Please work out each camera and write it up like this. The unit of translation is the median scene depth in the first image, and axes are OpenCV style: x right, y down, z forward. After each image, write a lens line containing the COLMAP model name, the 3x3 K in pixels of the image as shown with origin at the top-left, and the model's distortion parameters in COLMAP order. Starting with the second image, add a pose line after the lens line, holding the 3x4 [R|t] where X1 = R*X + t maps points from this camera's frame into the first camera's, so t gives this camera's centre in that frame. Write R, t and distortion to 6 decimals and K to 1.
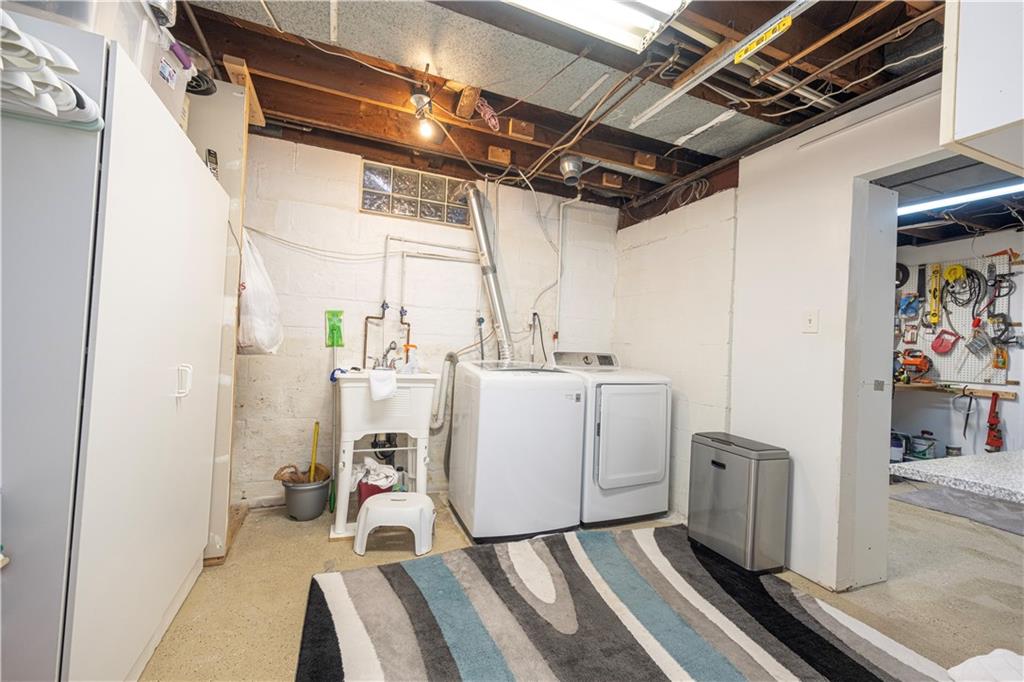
lens RADIAL K [[423.0, 0, 511.3], [0, 423.0, 339.1], [0, 0, 1]] dist [-0.002221, -0.000404]
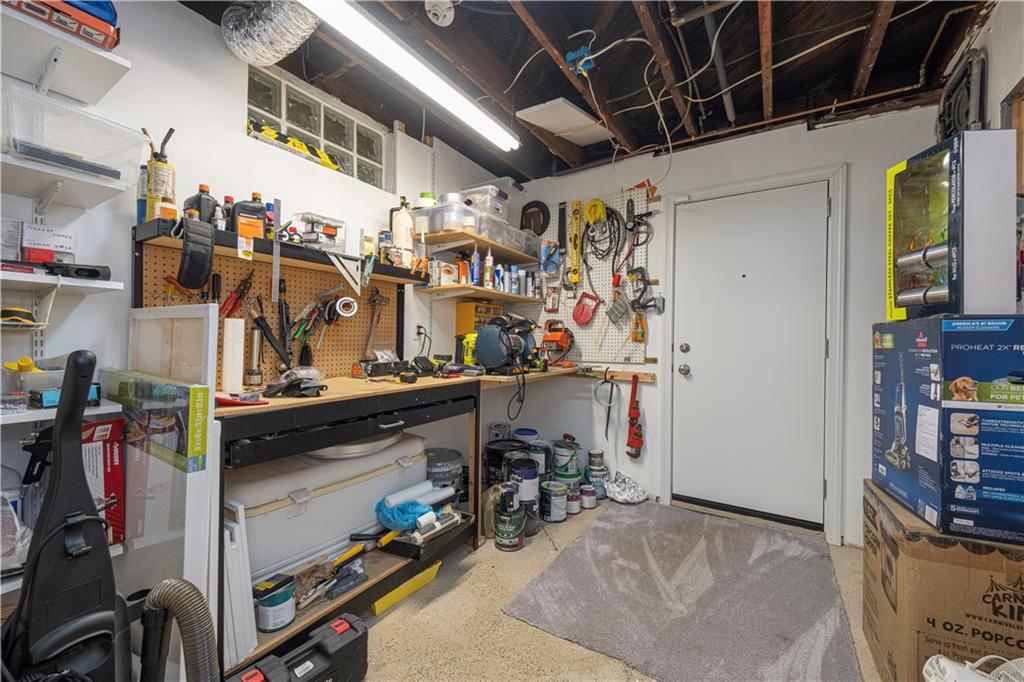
lens RADIAL K [[423.2, 0, 511.3], [0, 423.2, 340.3], [0, 0, 1]] dist [0.000889, 0.000010]
pose [[0.808536, -0.034084, 0.587459, 0.511064], [0.015860, 0.999221, 0.036145, 0.034351], [-0.588233, -0.019908, 0.808447, 0.502036]]
